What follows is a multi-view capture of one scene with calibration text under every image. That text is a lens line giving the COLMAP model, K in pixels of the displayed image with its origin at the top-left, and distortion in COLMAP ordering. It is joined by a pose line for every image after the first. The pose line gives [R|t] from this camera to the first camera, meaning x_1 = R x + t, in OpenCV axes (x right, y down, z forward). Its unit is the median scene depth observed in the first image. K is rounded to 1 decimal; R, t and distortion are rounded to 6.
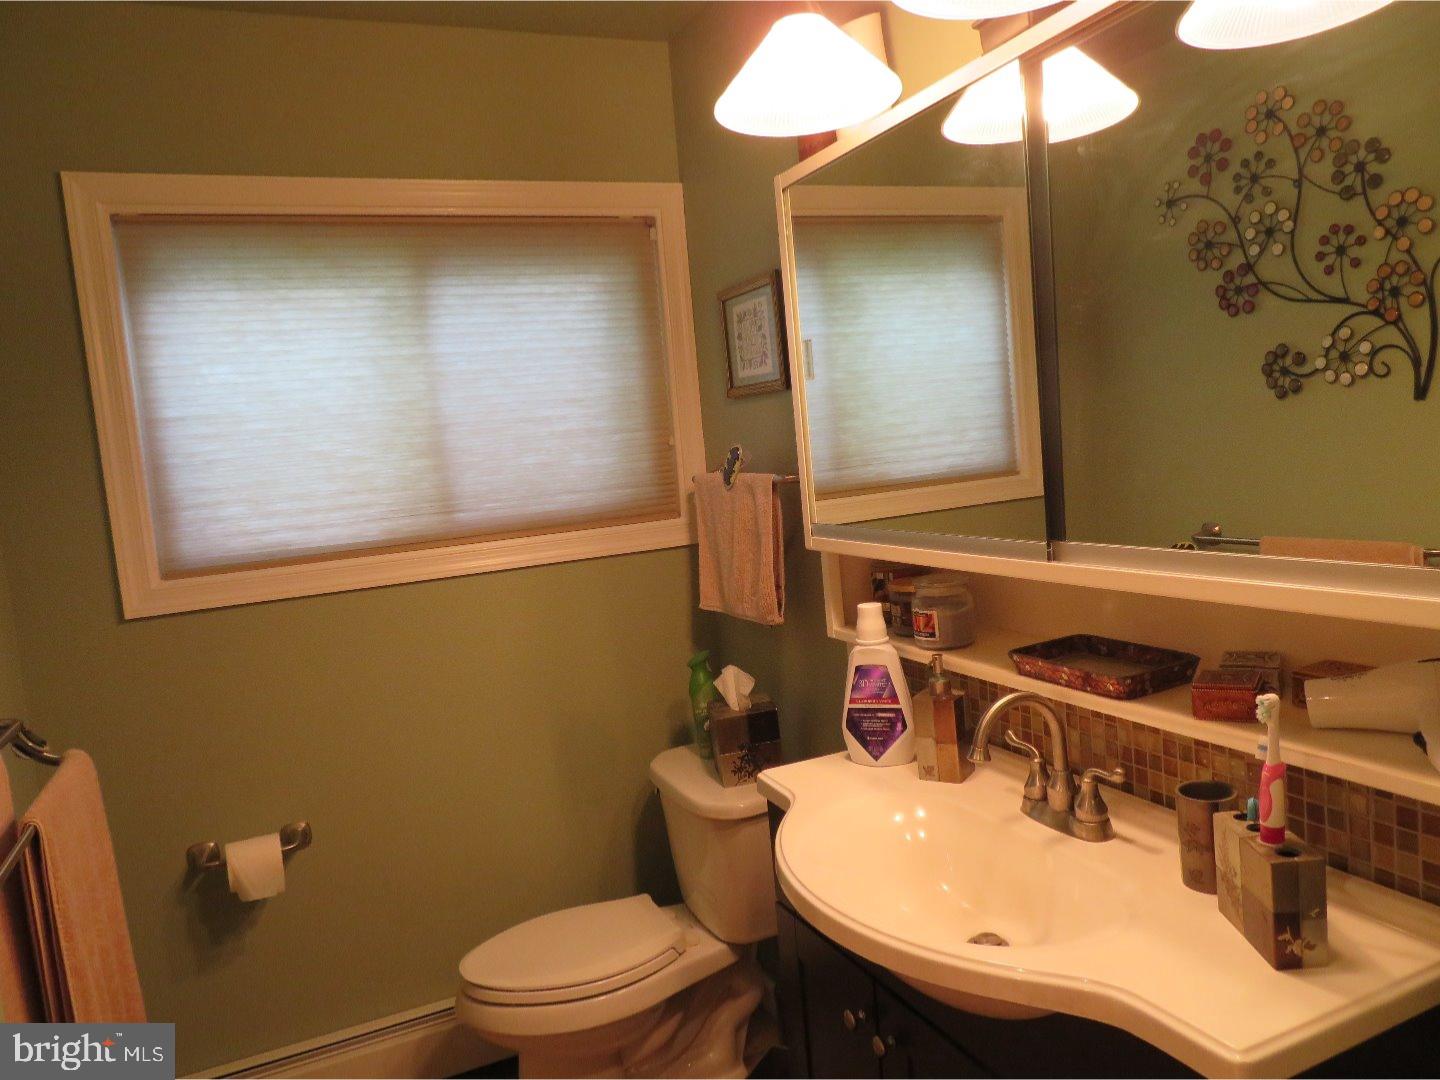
lens RADIAL K [[1029.7, 0, 720.0], [0, 1029.7, 540.0], [0, 0, 1]] dist [-0.010797, 0.003866]
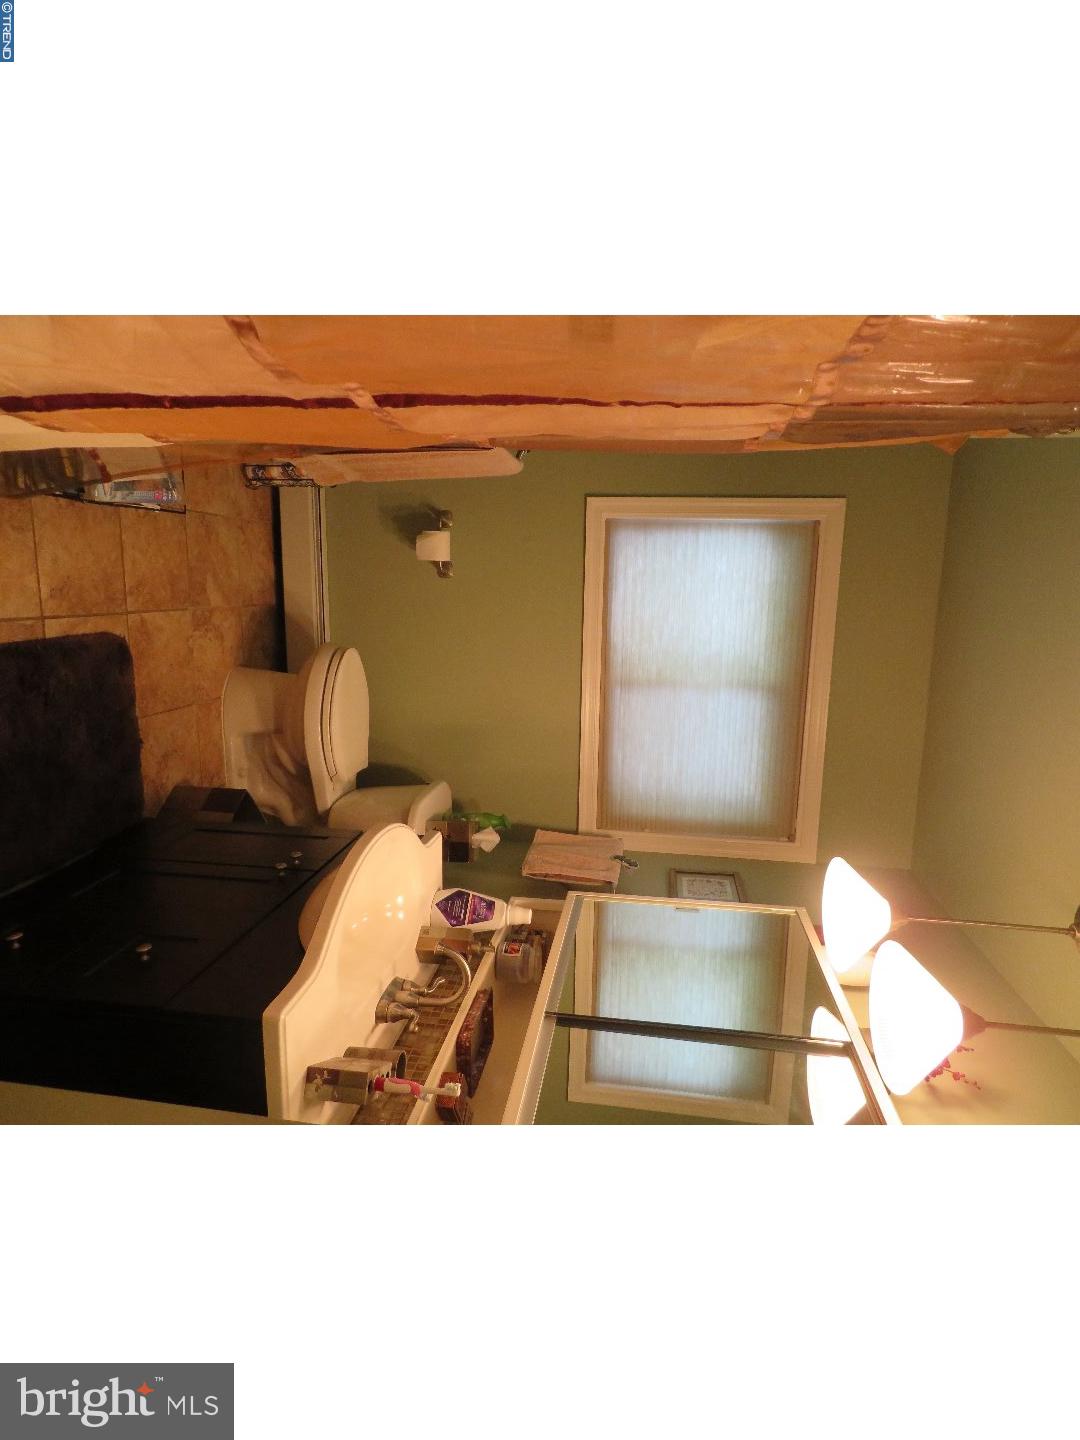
lens RADIAL K [[799.1, 0, 540.0], [0, 799.1, 720.0], [0, 0, 1]] dist [-0.002855, 0.000153]
pose [[-0.160894, 0.961189, -0.224119, 0.110740], [-0.986587, -0.150288, 0.063718, 0.012507], [0.027563, 0.231364, 0.972477, -0.255054]]
